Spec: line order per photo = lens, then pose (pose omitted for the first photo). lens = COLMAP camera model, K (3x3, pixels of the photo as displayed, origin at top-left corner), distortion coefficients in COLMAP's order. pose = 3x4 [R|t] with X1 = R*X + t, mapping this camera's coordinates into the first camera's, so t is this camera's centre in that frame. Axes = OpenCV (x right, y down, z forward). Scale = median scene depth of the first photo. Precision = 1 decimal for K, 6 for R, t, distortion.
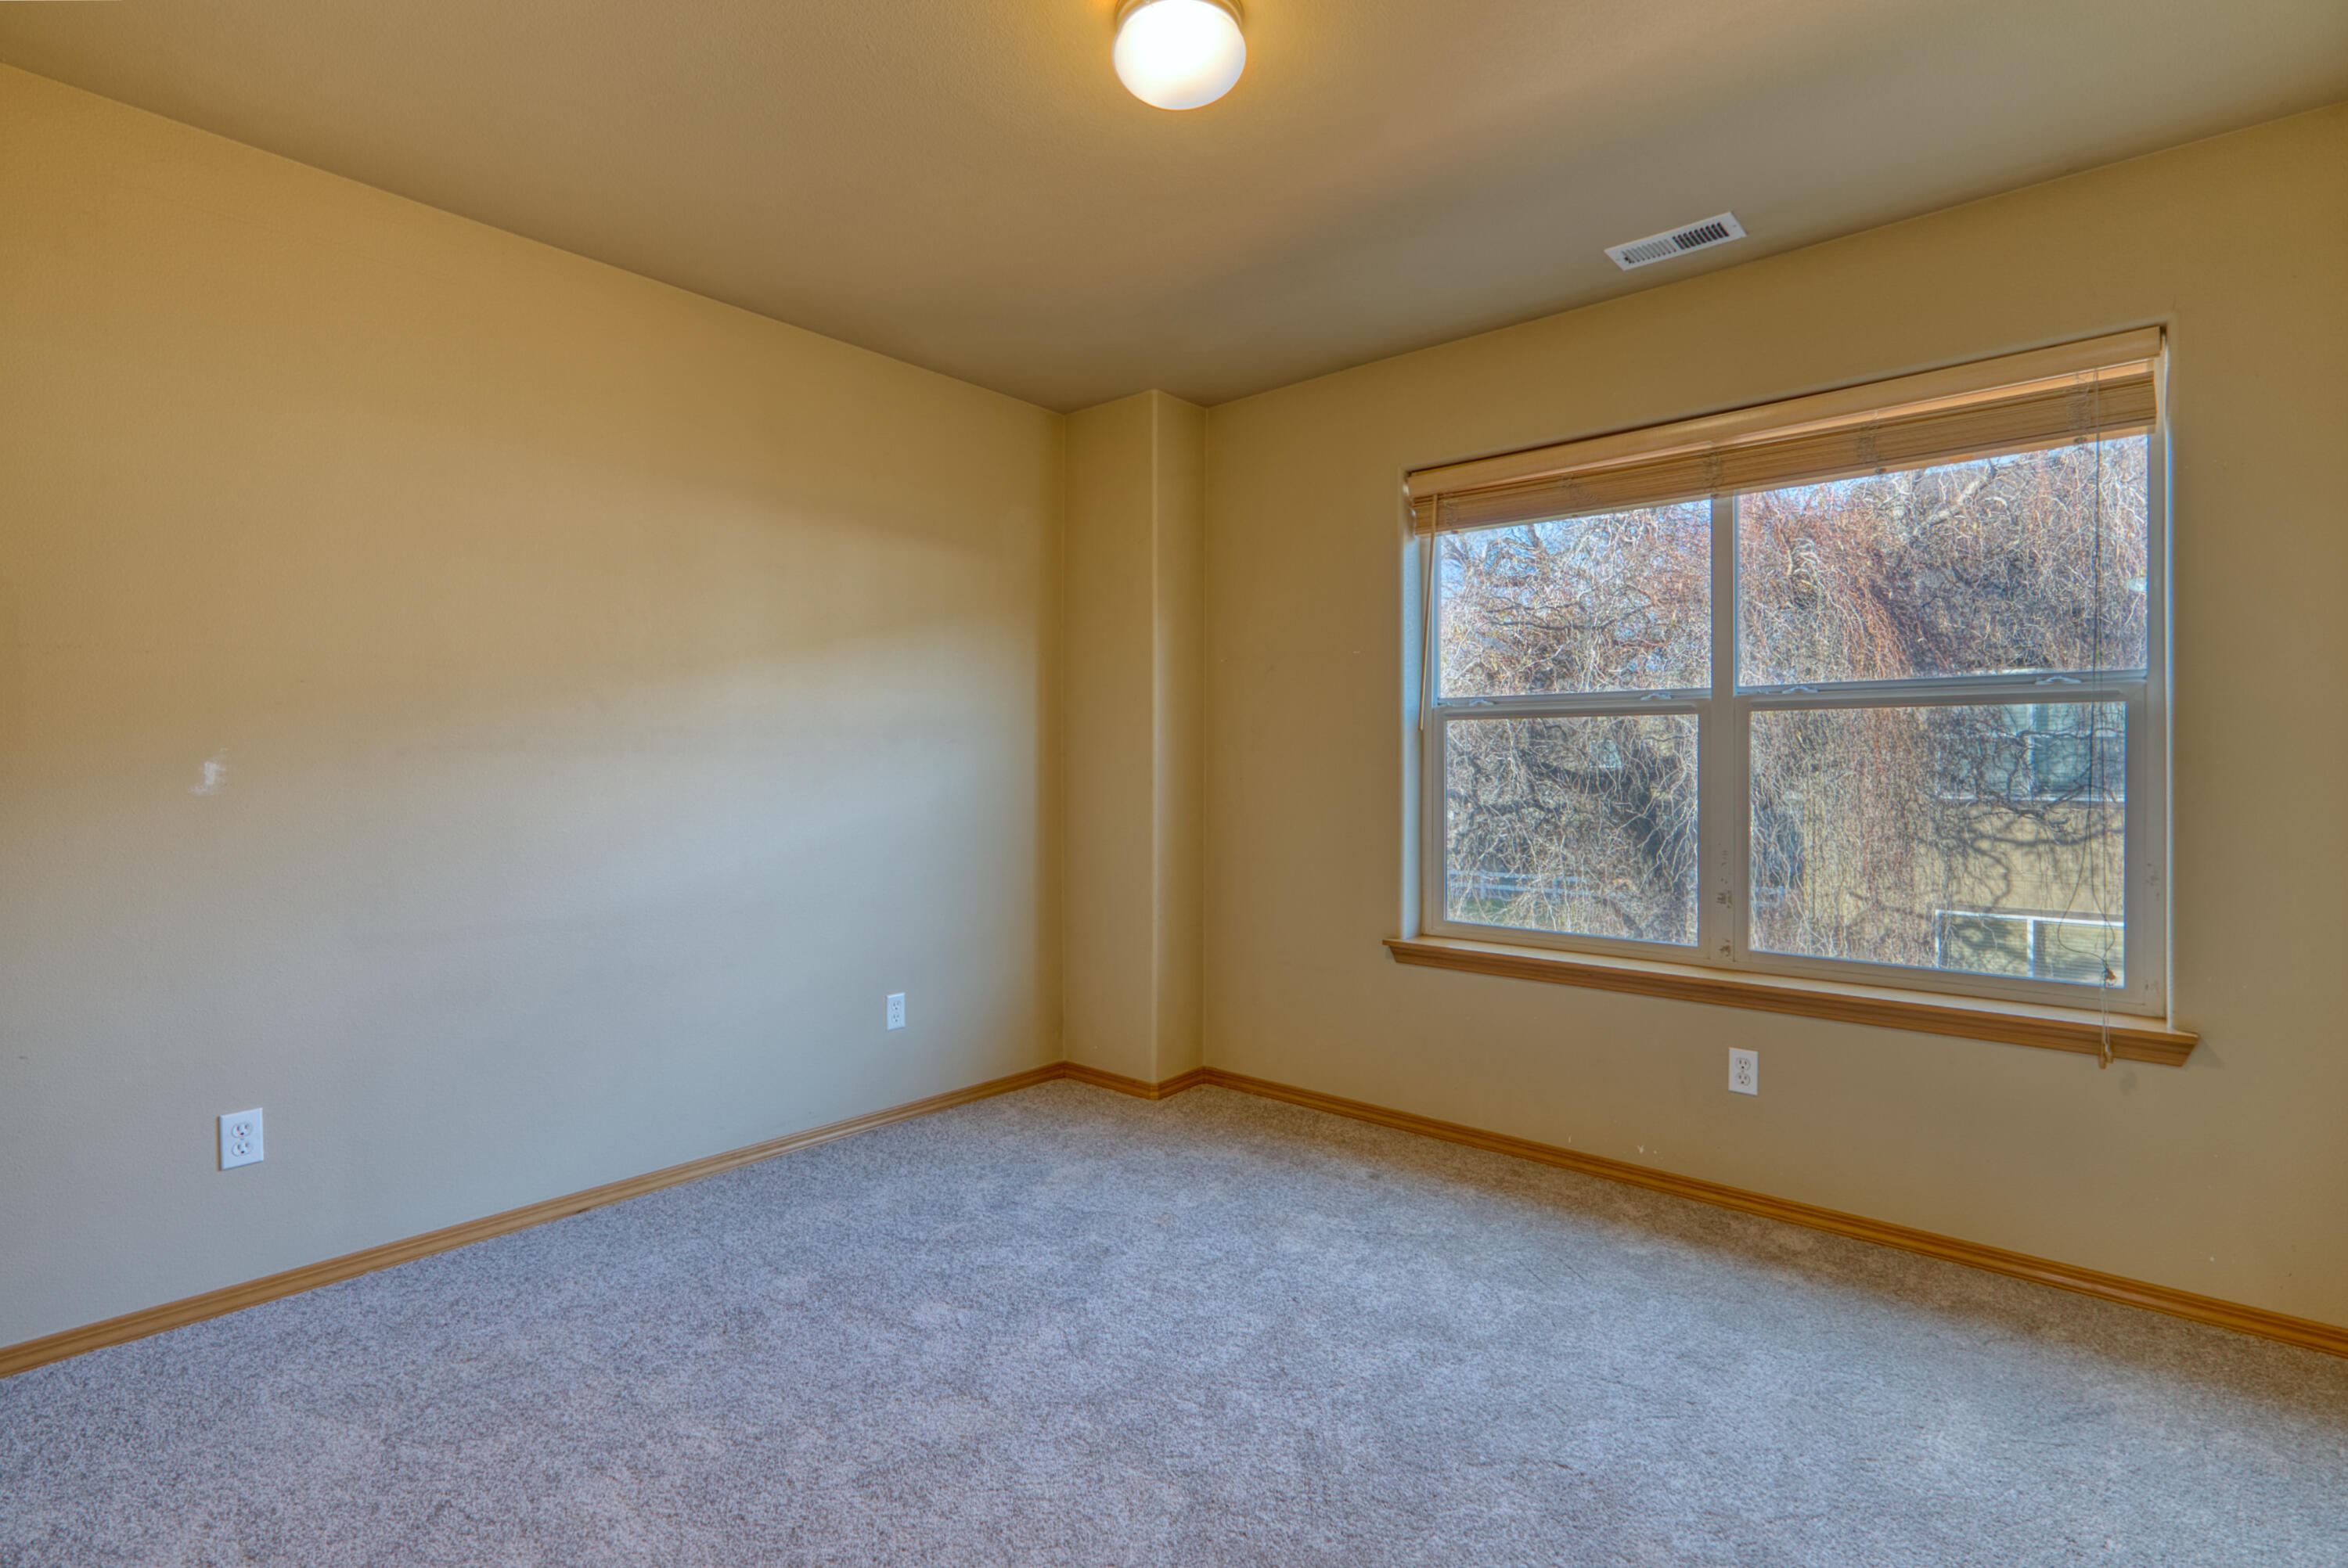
lens RADIAL K [[1091.1, 0, 1166.2], [0, 1091.1, 771.9], [0, 0, 1]] dist [-0.003037, 0.000942]
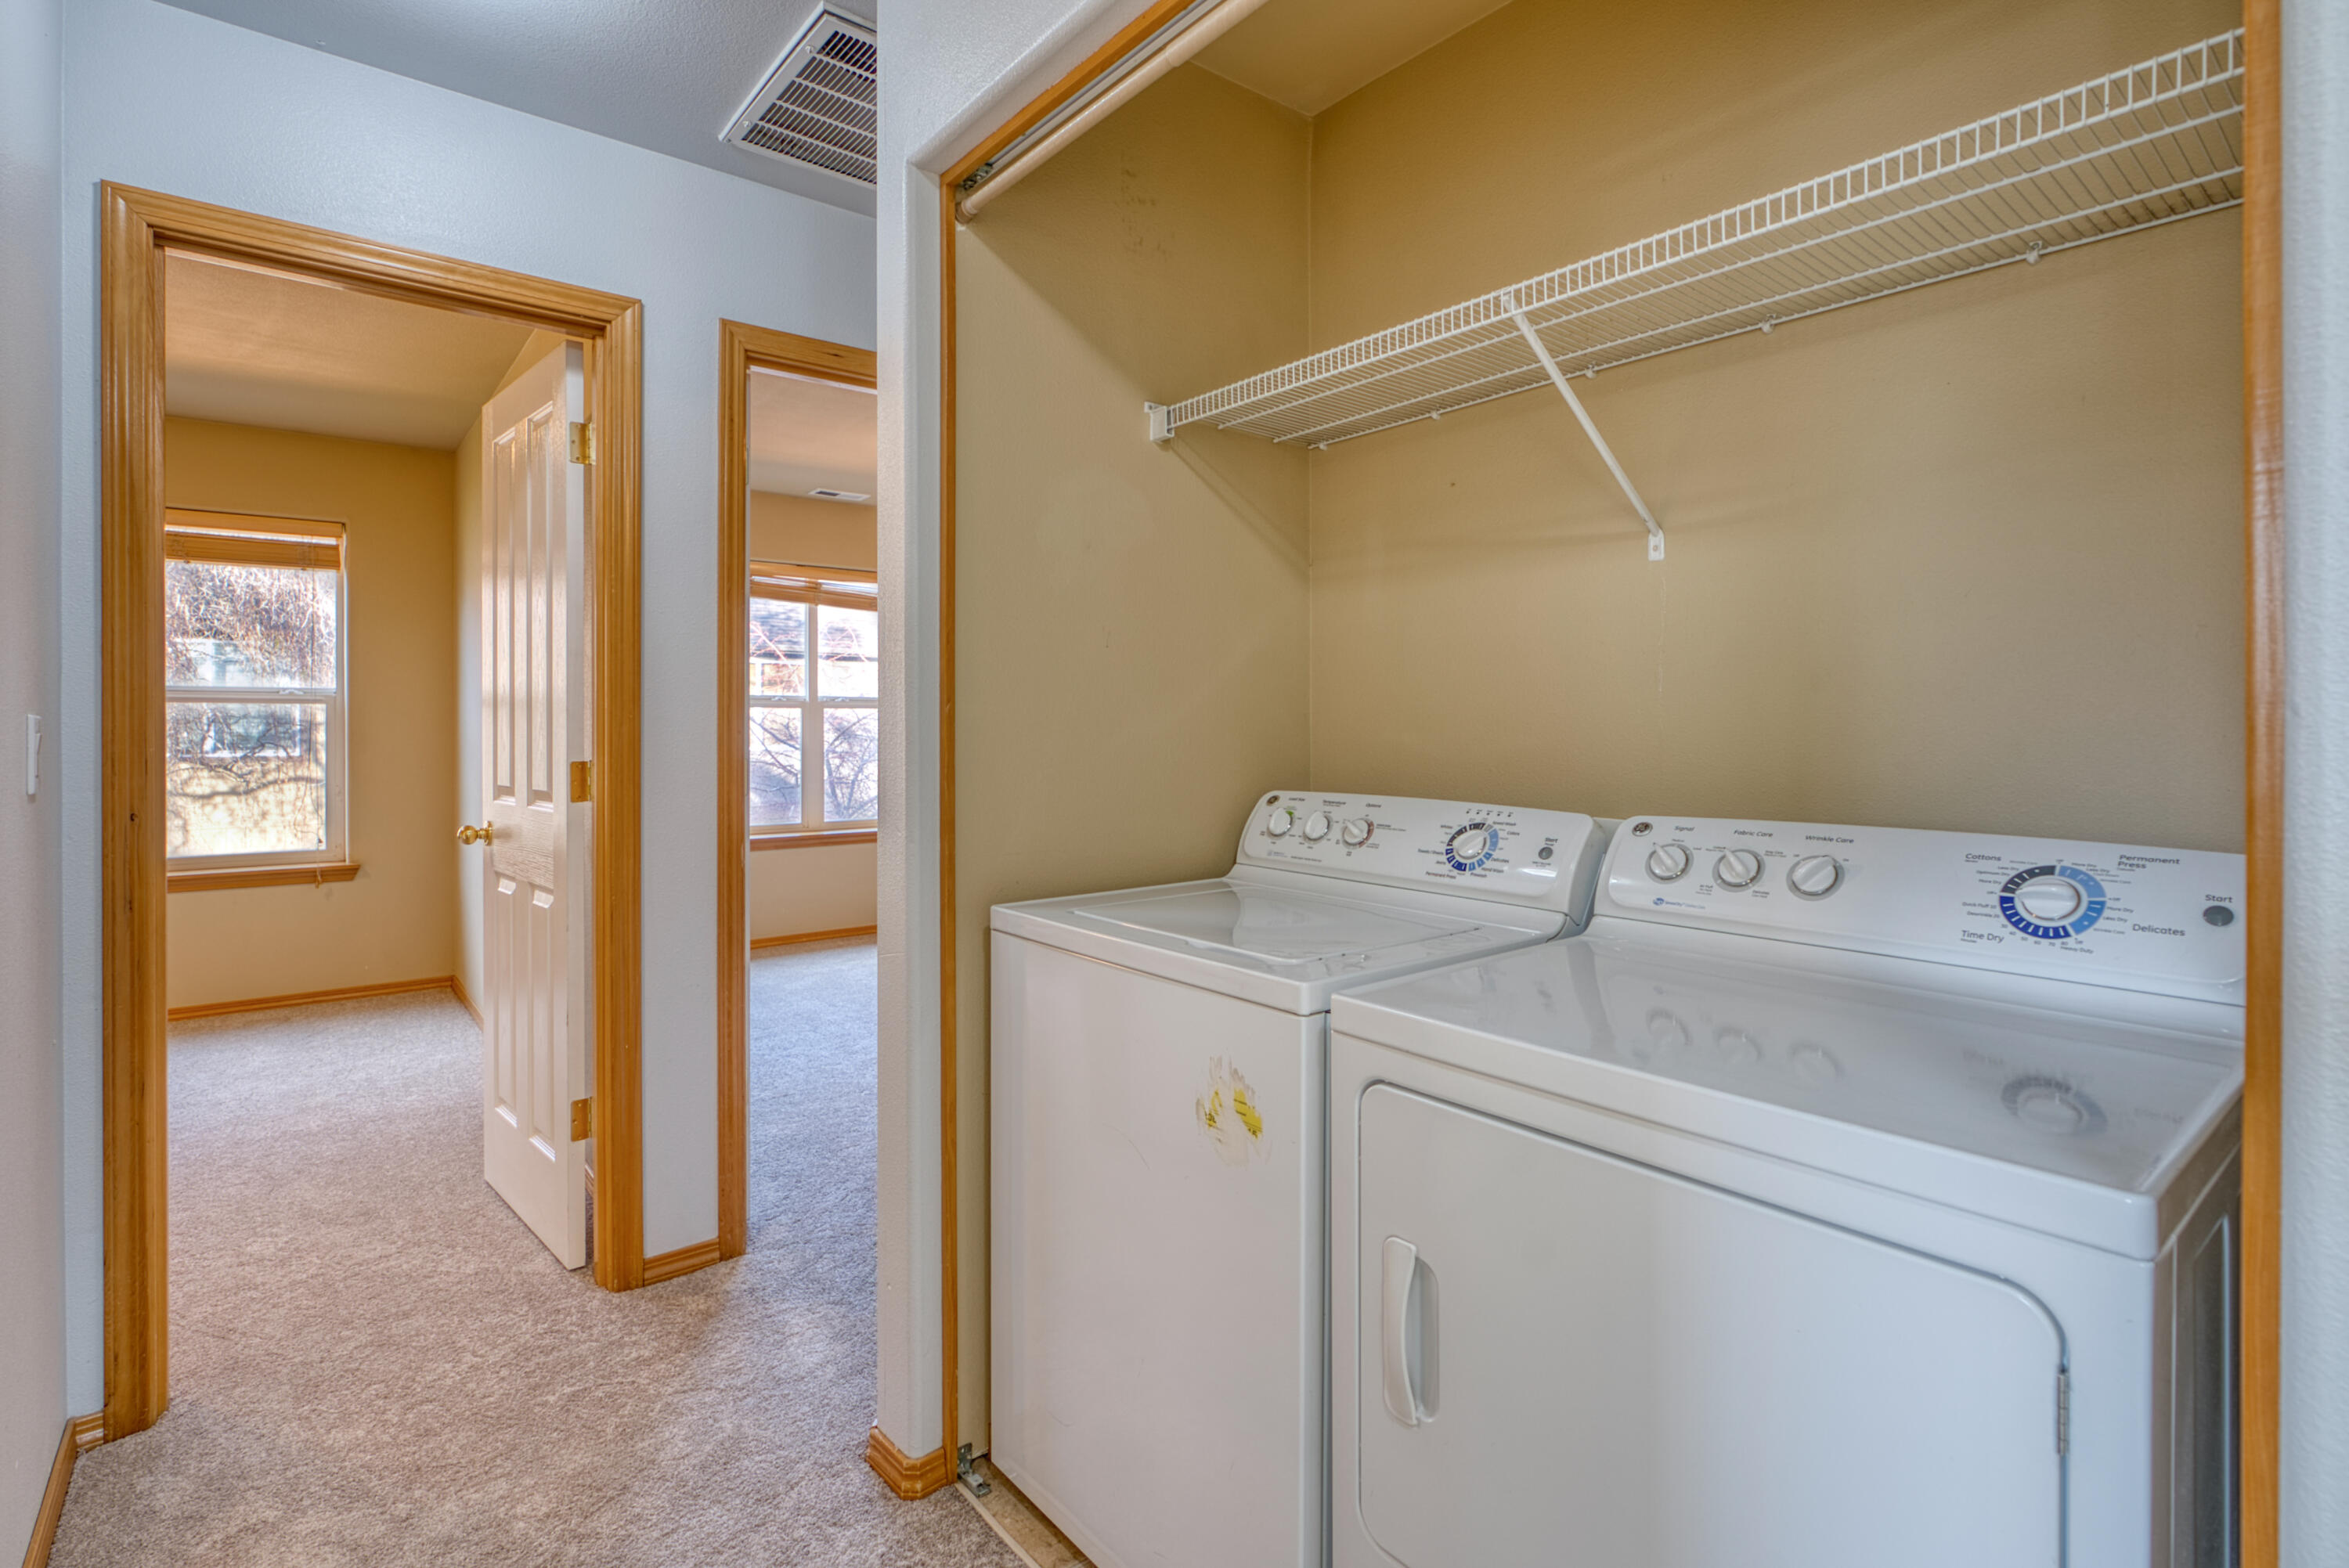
lens RADIAL K [[1110.1, 0, 1166.8], [0, 1110.1, 730.3], [0, 0, 1]] dist [-0.024483, 0.007103]
pose [[0.164230, -0.004840, 0.986410, -0.688033], [0.002127, 0.999987, 0.004552, -0.017236], [-0.986420, 0.001350, 0.164239, -0.687517]]
